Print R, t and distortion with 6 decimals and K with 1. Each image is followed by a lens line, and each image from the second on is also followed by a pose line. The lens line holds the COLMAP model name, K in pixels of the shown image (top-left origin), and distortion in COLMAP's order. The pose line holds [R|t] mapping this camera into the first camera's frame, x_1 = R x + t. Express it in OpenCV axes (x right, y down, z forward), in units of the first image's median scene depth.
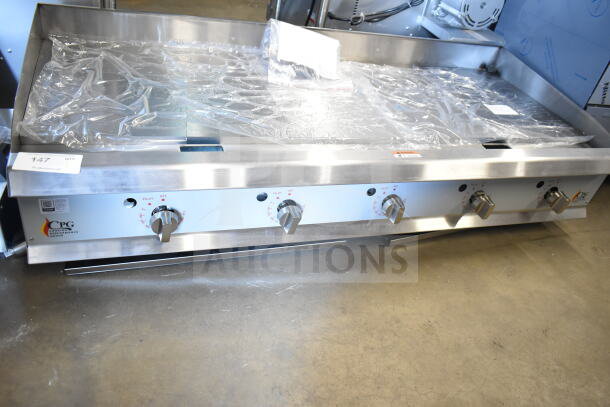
lens RADIAL K [[475.0, 0, 305.0], [0, 475.0, 203.5], [0, 0, 1]] dist [-0.000955, 0.002491]
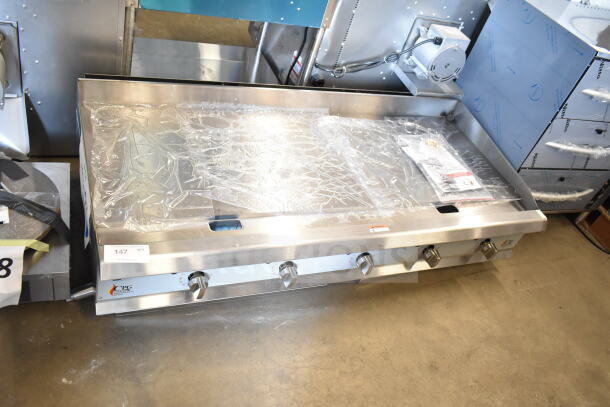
lens RADIAL K [[517.6, 0, 305.0], [0, 517.6, 203.5], [0, 0, 1]] dist [-0.009876, -0.002375]
pose [[0.993144, 0.040540, 0.109647, -0.137905], [-0.052007, 0.993234, 0.103830, -0.288145], [-0.104696, -0.108820, 0.988533, -0.361237]]
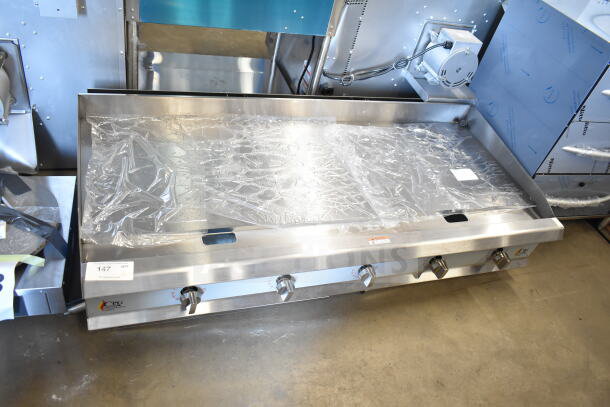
lens RADIAL K [[475.0, 0, 305.0], [0, 475.0, 203.5], [0, 0, 1]] dist [-0.000955, 0.002491]
pose [[0.999115, 0.032404, 0.026813, -0.019652], [-0.035148, 0.993404, 0.109149, -0.309745], [-0.023100, -0.109995, 0.993664, -0.232297]]
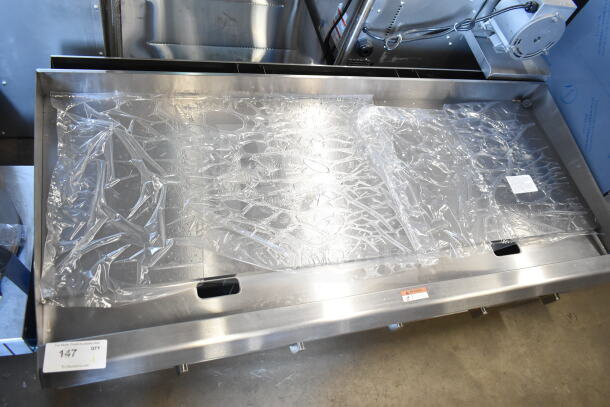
lens RADIAL K [[475.0, 0, 305.0], [0, 475.0, 203.5], [0, 0, 1]] dist [-0.000955, 0.002491]
pose [[0.993137, 0.110674, 0.037815, -0.078034], [-0.116887, 0.928123, 0.353448, -0.580799], [0.004020, -0.355442, 0.934690, 0.094938]]
